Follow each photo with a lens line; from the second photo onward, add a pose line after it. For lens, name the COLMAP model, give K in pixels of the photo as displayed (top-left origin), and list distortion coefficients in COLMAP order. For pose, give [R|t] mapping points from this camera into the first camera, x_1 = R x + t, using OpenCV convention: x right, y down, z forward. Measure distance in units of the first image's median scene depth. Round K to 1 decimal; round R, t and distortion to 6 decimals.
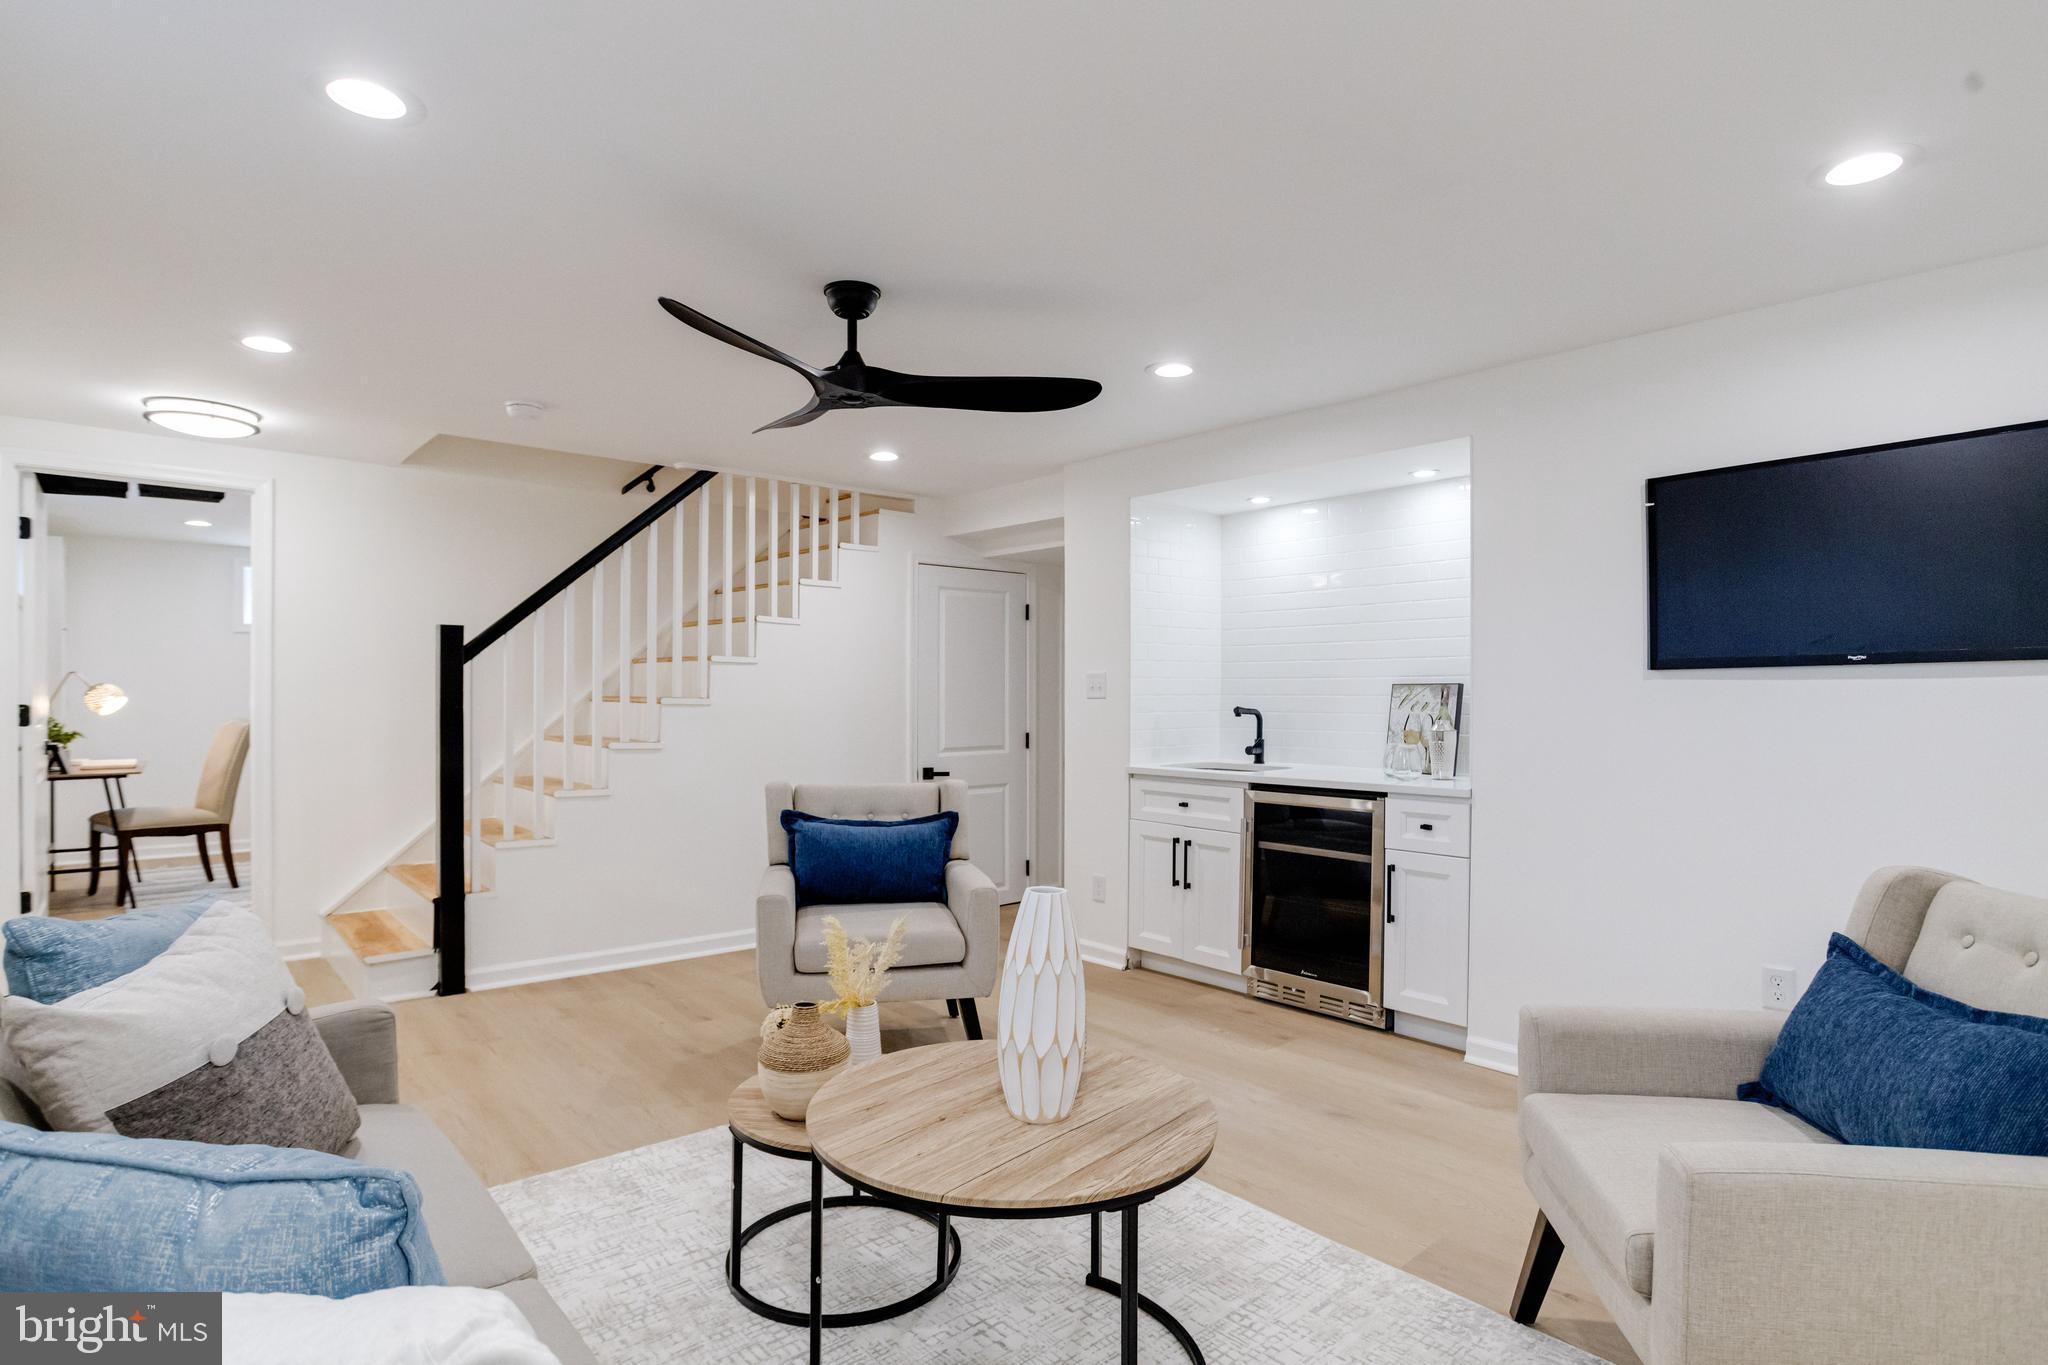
lens RADIAL K [[1042.4, 0, 1022.1], [0, 1042.4, 704.4], [0, 0, 1]] dist [-0.055080, 0.026158]
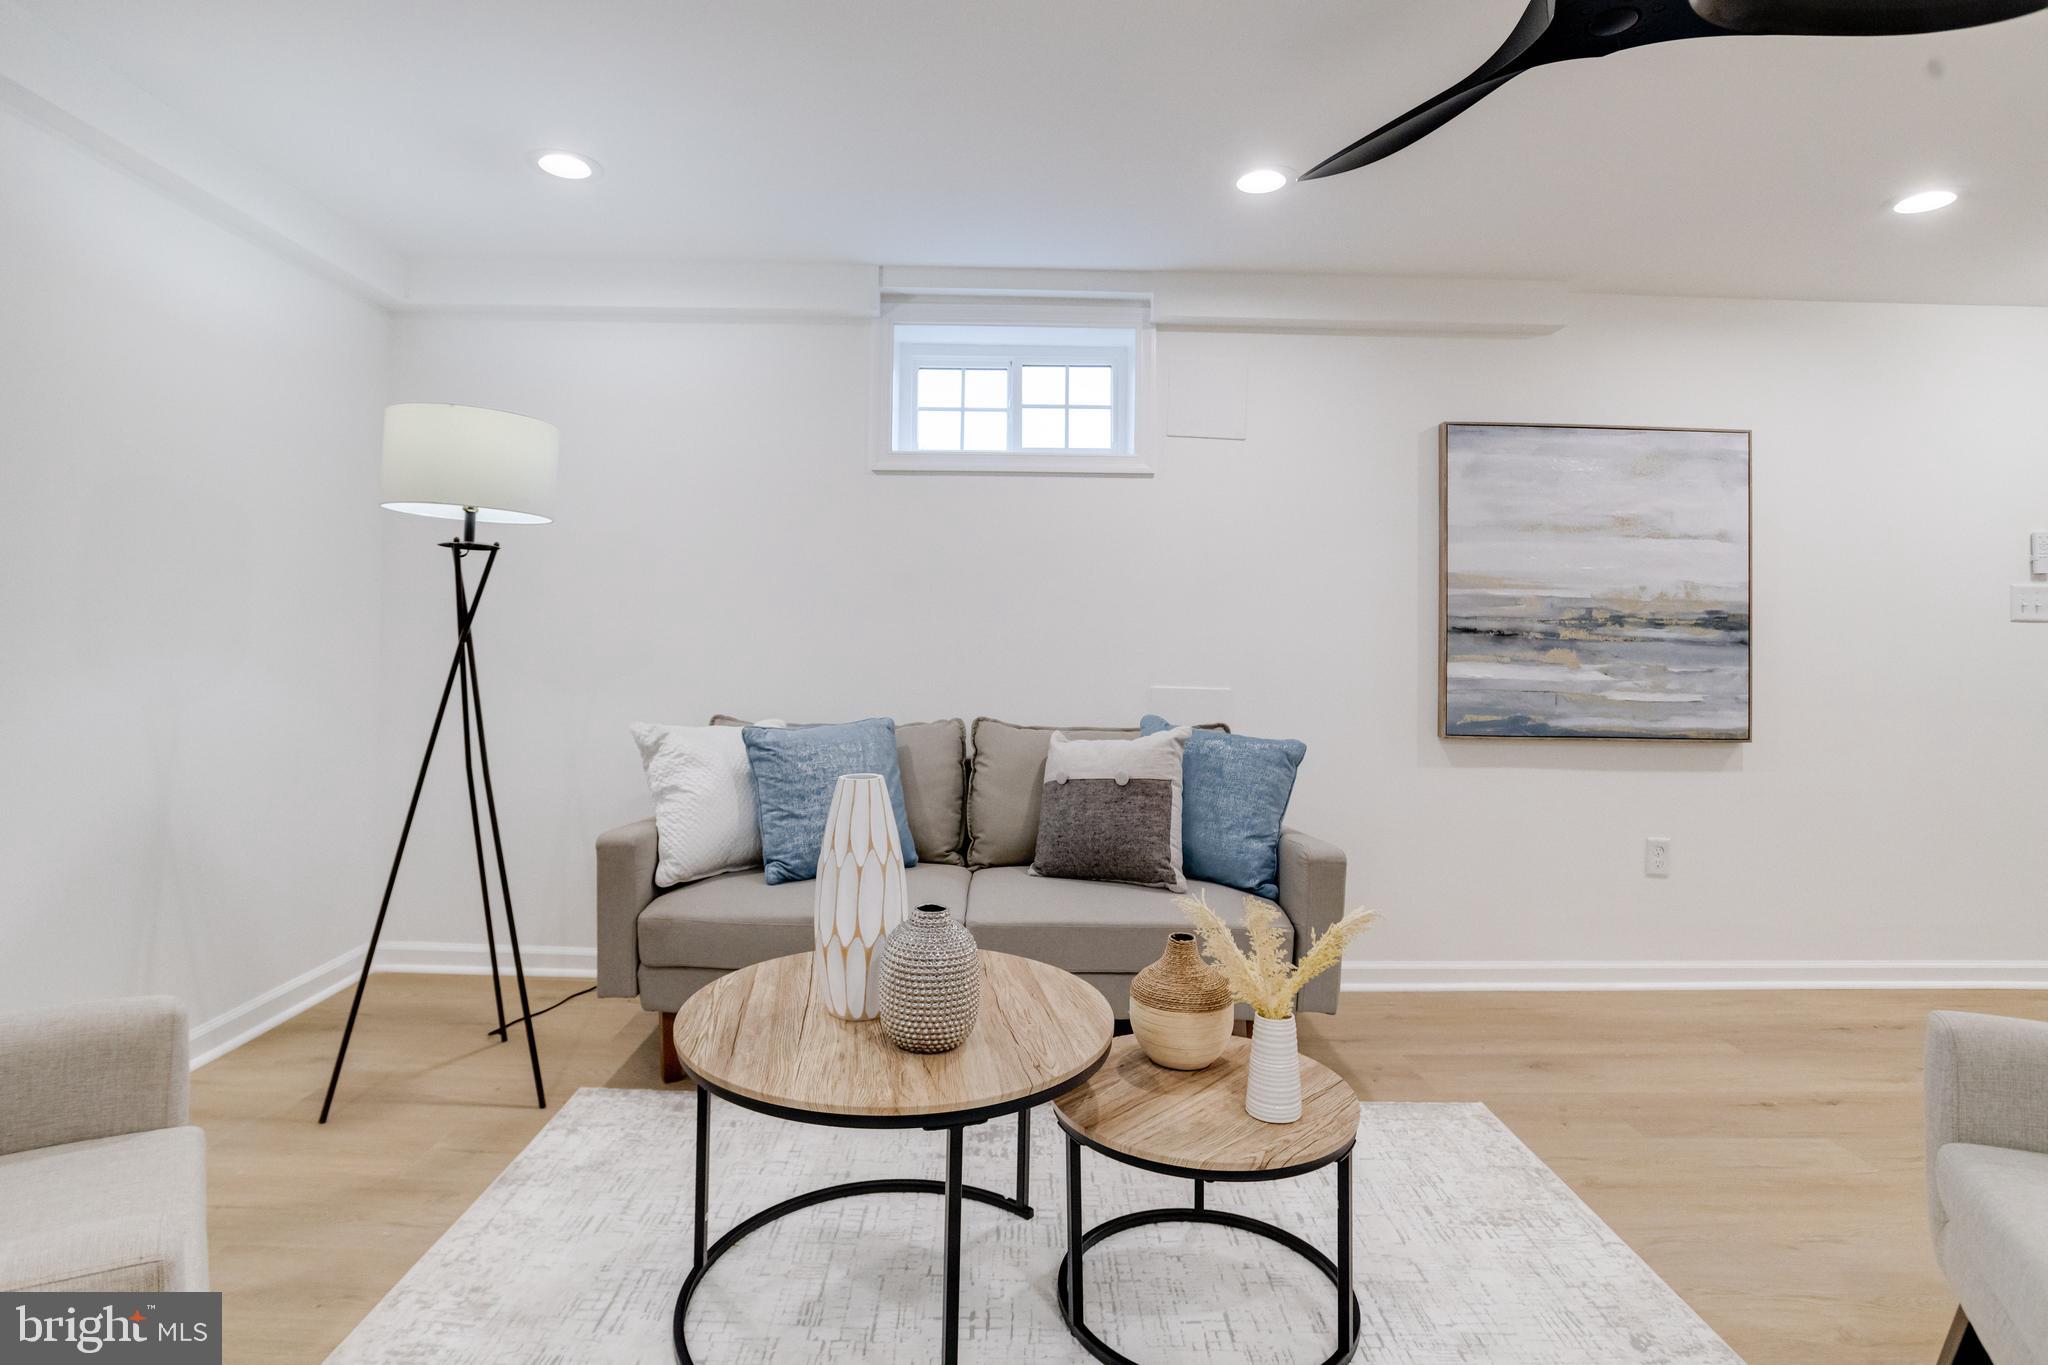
lens RADIAL K [[1044.0, 0, 1009.1], [0, 1044.0, 611.1], [0, 0, 1]] dist [-0.048072, 0.023974]
pose [[-0.655024, -0.036127, -0.754744, 0.286541], [-0.027467, 0.999335, -0.023996, 0.019430], [0.755109, 0.005013, -0.655580, 0.746028]]
